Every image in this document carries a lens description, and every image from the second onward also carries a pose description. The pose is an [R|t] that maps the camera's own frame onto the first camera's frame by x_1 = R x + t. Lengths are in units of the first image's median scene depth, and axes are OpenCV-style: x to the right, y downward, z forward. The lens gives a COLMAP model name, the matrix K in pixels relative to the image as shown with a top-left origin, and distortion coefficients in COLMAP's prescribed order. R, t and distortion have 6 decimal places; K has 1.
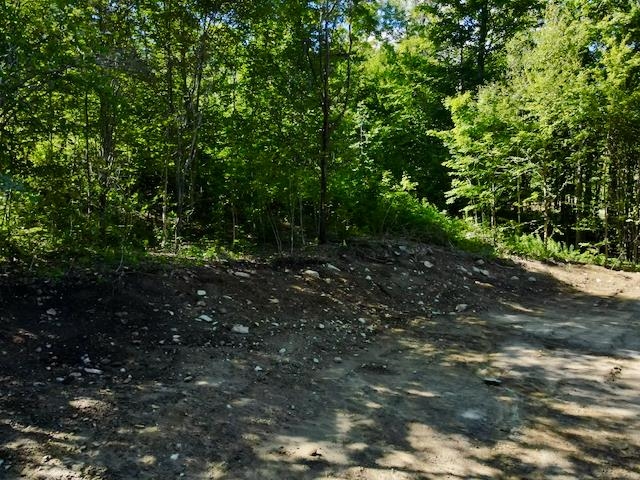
lens RADIAL K [[470.2, 0, 320.2], [0, 470.2, 239.5], [0, 0, 1]] dist [0.005164, 0.019513]
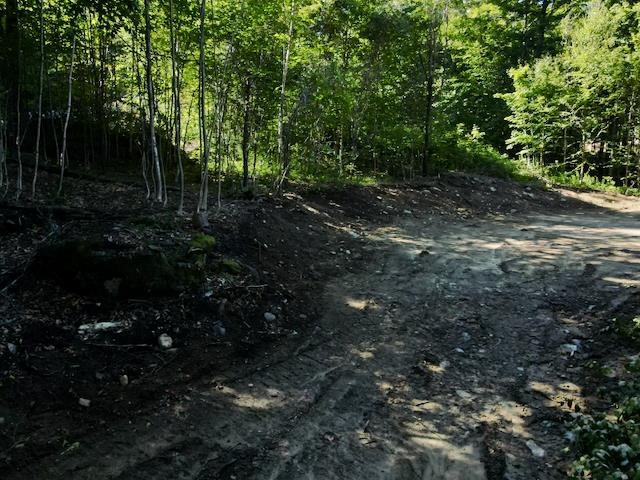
lens RADIAL K [[470.2, 0, 319.4], [0, 470.2, 240.1], [0, 0, 1]] dist [0.005164, 0.019513]
pose [[0.993901, 0.011320, -0.109690, -0.120469], [0.002254, 0.992424, 0.122836, 0.018164], [0.110249, -0.122334, 0.986347, -0.446447]]
